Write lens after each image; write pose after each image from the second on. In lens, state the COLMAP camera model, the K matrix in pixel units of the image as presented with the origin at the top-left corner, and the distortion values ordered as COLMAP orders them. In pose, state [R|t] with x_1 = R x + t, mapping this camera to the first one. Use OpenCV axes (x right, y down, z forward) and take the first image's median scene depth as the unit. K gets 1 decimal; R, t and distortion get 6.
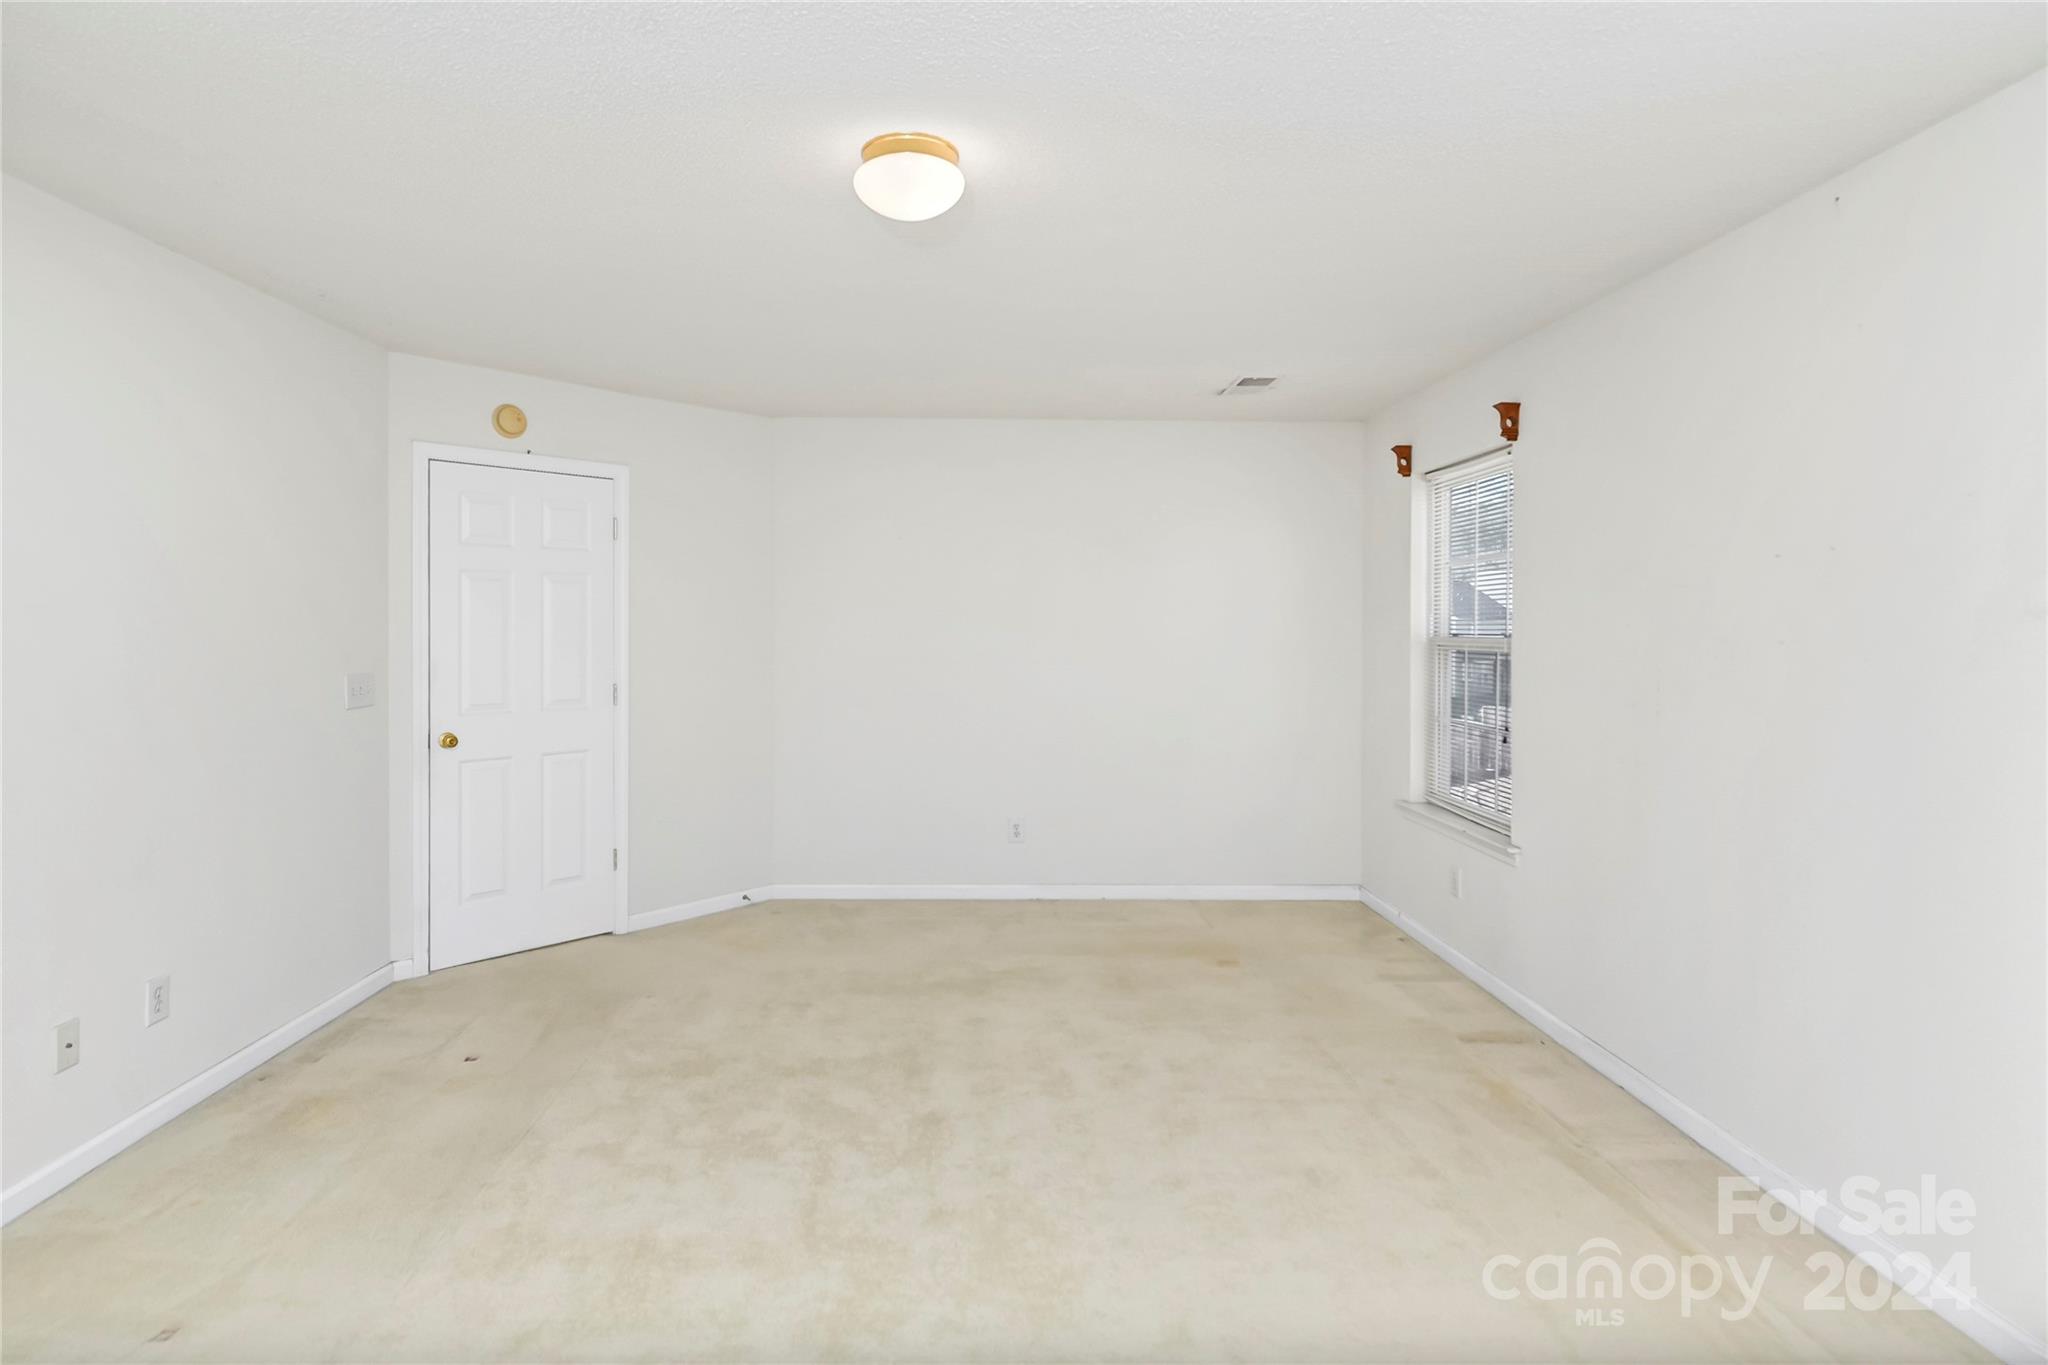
lens RADIAL K [[1053.7, 0, 1020.4], [0, 1053.7, 645.7], [0, 0, 1]] dist [0.002704, 0.000511]
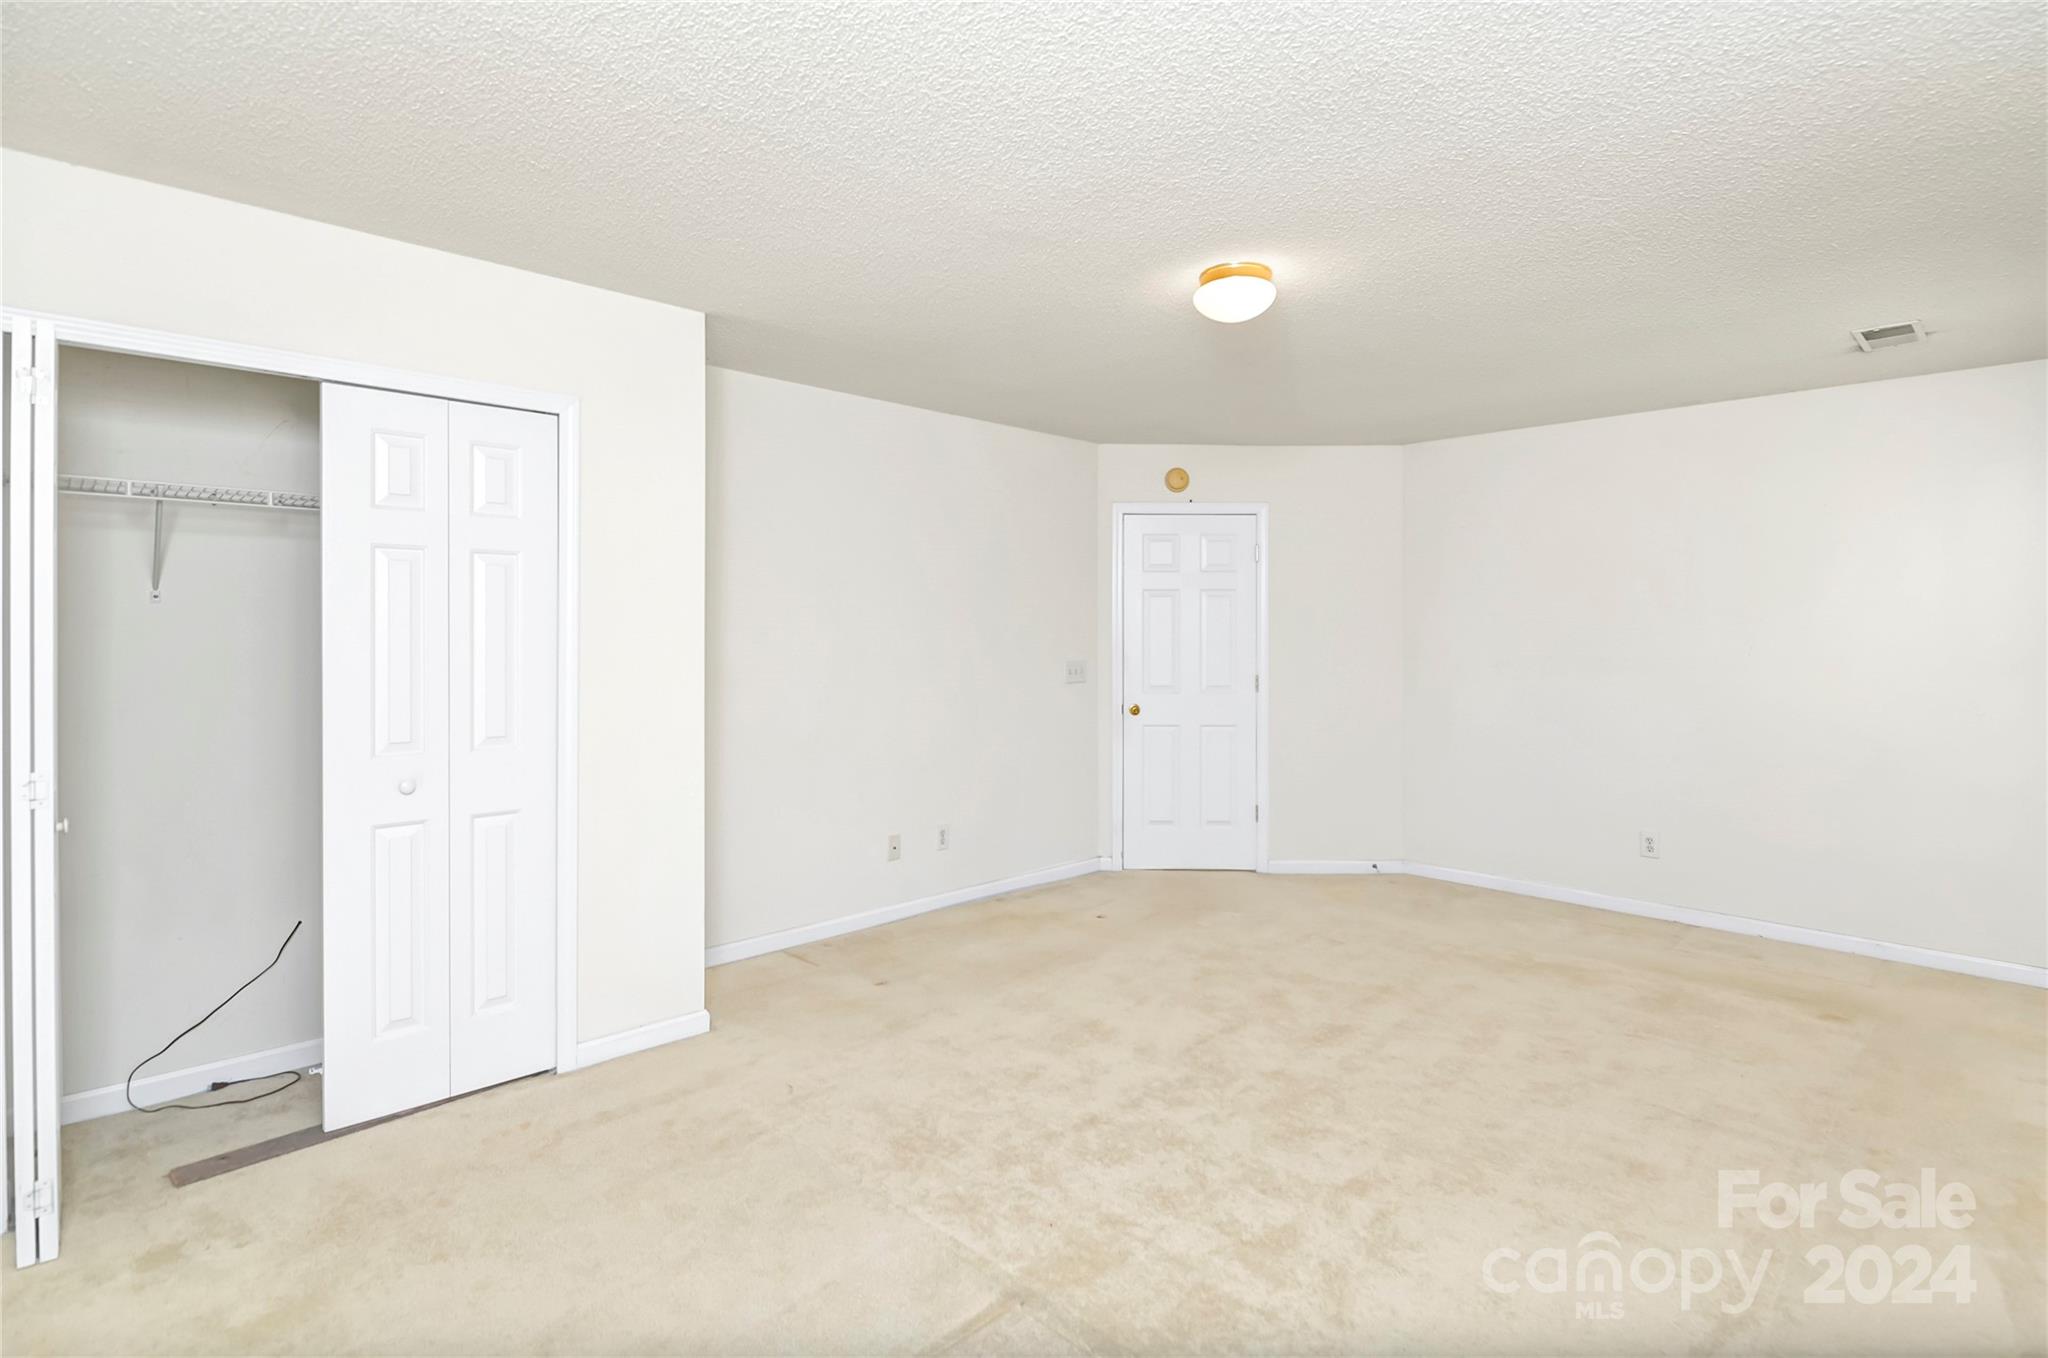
lens RADIAL K [[1025.5, 0, 1033.0], [0, 1025.5, 657.9], [0, 0, 1]] dist [-0.001556, -0.000525]
pose [[0.694716, 0.019479, -0.719021, 0.389952], [-0.017258, 0.999797, 0.010410, 0.008602], [0.719077, 0.005177, 0.694911, -0.069121]]
